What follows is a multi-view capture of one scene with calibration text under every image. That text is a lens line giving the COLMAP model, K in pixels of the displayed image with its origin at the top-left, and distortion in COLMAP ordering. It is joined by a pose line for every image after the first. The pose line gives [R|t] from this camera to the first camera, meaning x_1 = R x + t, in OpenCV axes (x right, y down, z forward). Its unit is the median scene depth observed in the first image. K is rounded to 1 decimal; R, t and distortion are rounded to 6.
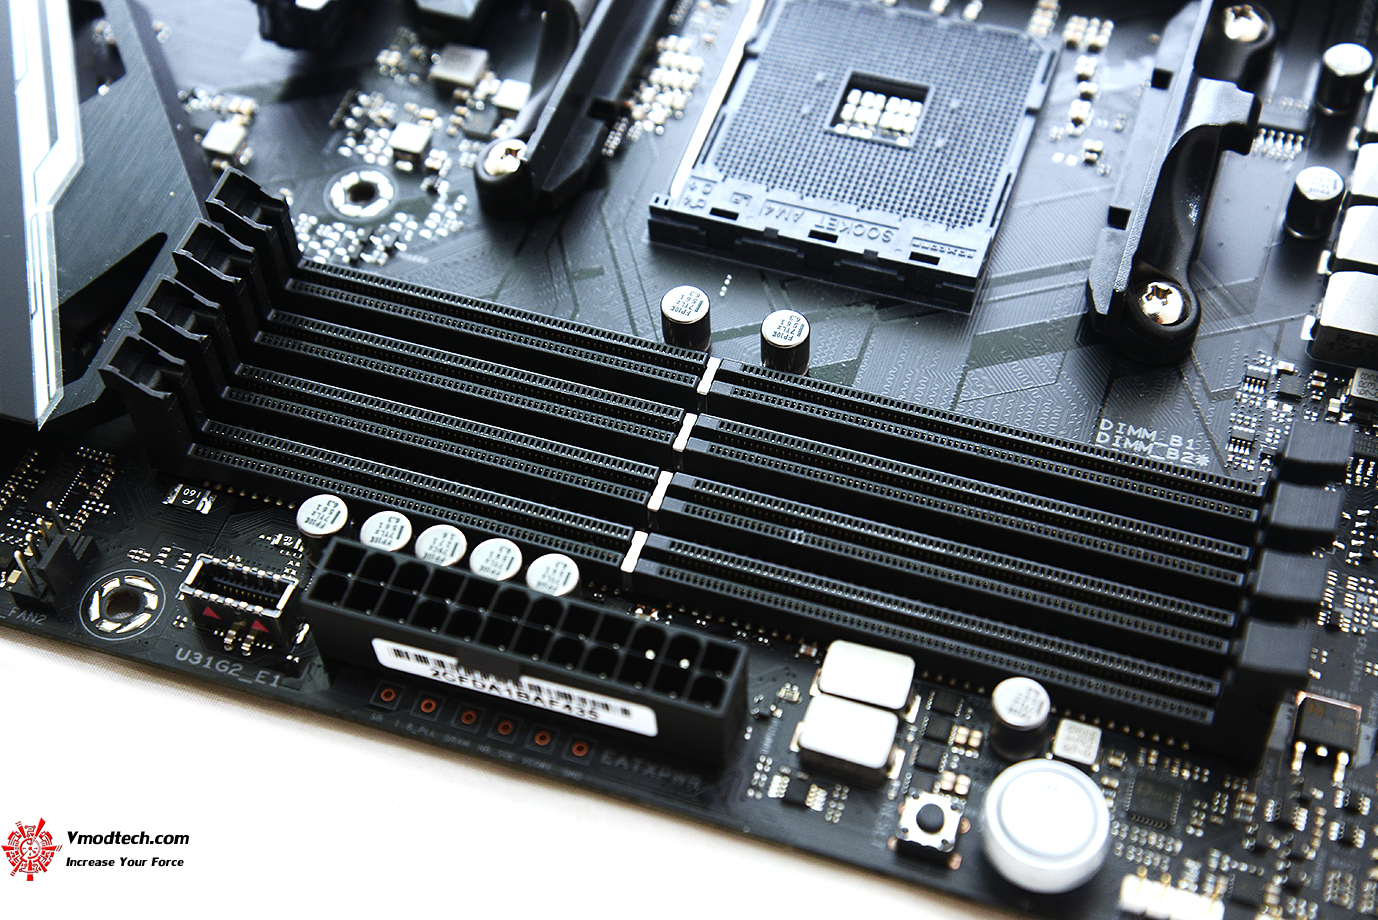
lens RADIAL K [[2155.7, 0, 689.0], [0, 2155.7, 460.0], [0, 0, 1]] dist [0.194618, -0.029435]
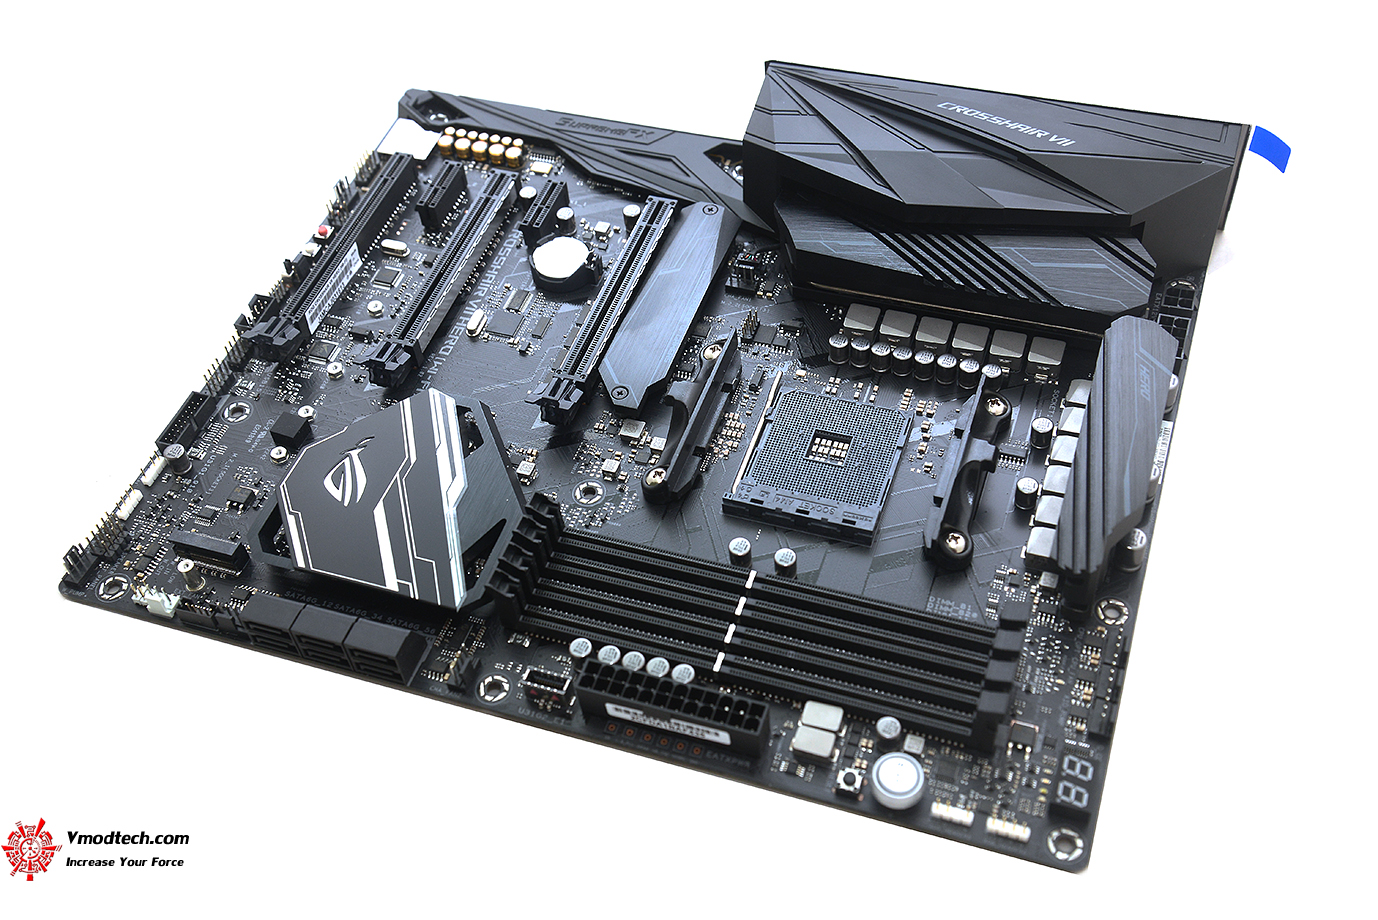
lens RADIAL K [[1535.7, 0, 689.0], [0, 1535.7, 460.0], [0, 0, 1]] dist [0.088956, 0.029204]
pose [[0.998935, -0.021606, -0.040780, 0.013770], [0.019113, 0.997981, -0.060561, -0.072078], [0.042006, 0.059717, 0.997331, -0.620298]]
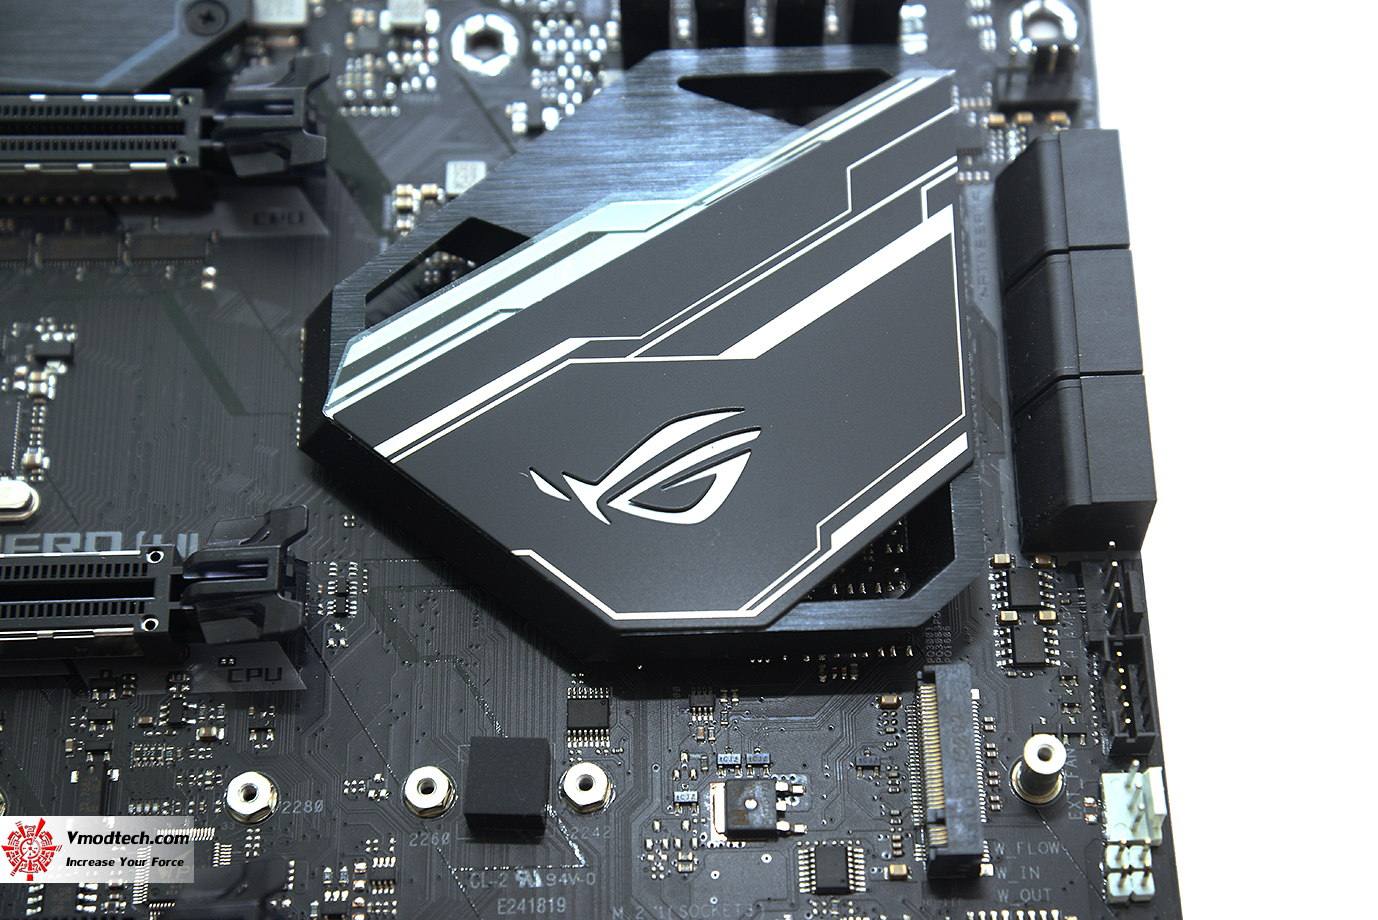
lens RADIAL K [[2597.9, 0, 689.0], [0, 2597.9, 460.0], [0, 0, 1]] dist [0.286004, -0.030749]
pose [[-0.335040, -0.839040, 0.428672, -0.945731], [0.777149, 0.011145, 0.629218, -0.885272], [-0.532717, 0.543955, 0.648325, 0.399858]]
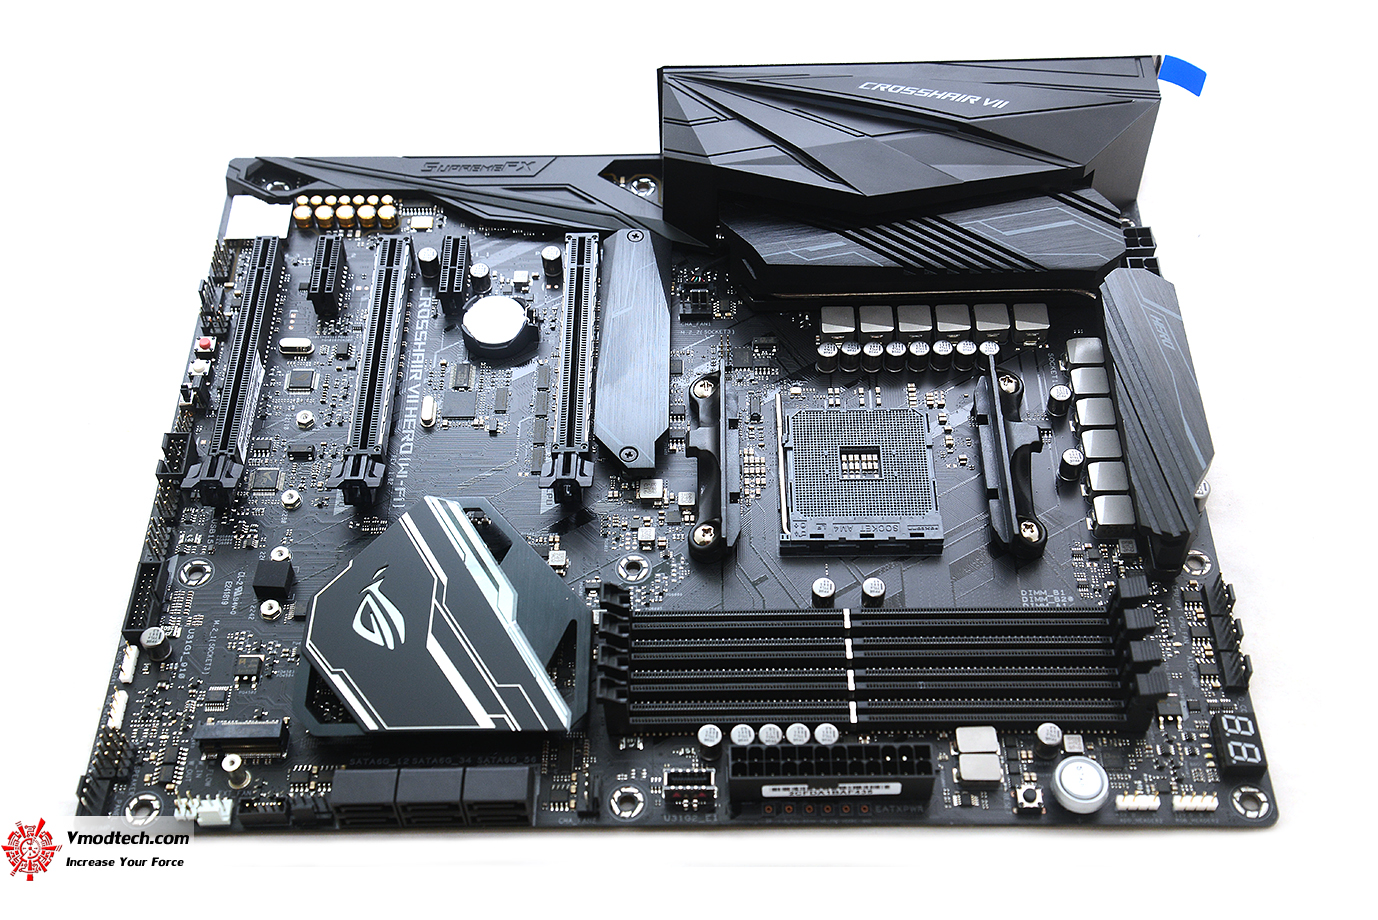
lens RADIAL K [[1688.1, 0, 689.0], [0, 1688.1, 460.0], [0, 0, 1]] dist [0.135513, 0.027344]
pose [[0.948396, -0.245386, 0.200824, -0.464281], [0.250324, 0.968162, 0.000828, -0.246601], [-0.194633, 0.049486, 0.979627, -0.646527]]
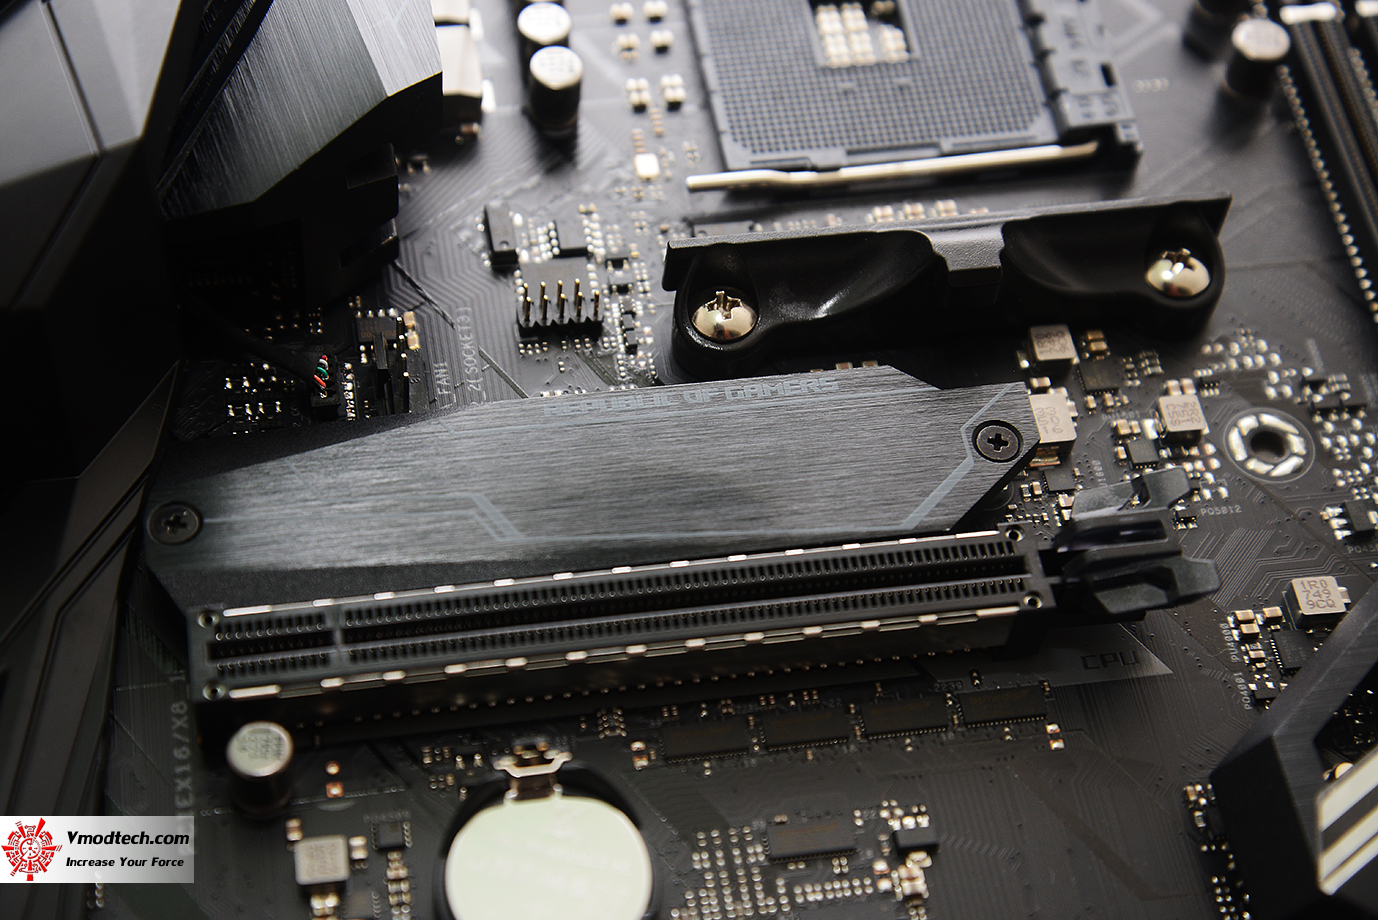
lens RADIAL K [[2597.9, 0, 689.0], [0, 2597.9, 460.0], [0, 0, 1]] dist [0.286004, -0.030749]
pose [[-0.475574, -0.730943, 0.489441, -0.629251], [0.672622, 0.056425, 0.737831, -1.170400], [-0.566929, 0.680102, 0.464814, 0.797578]]
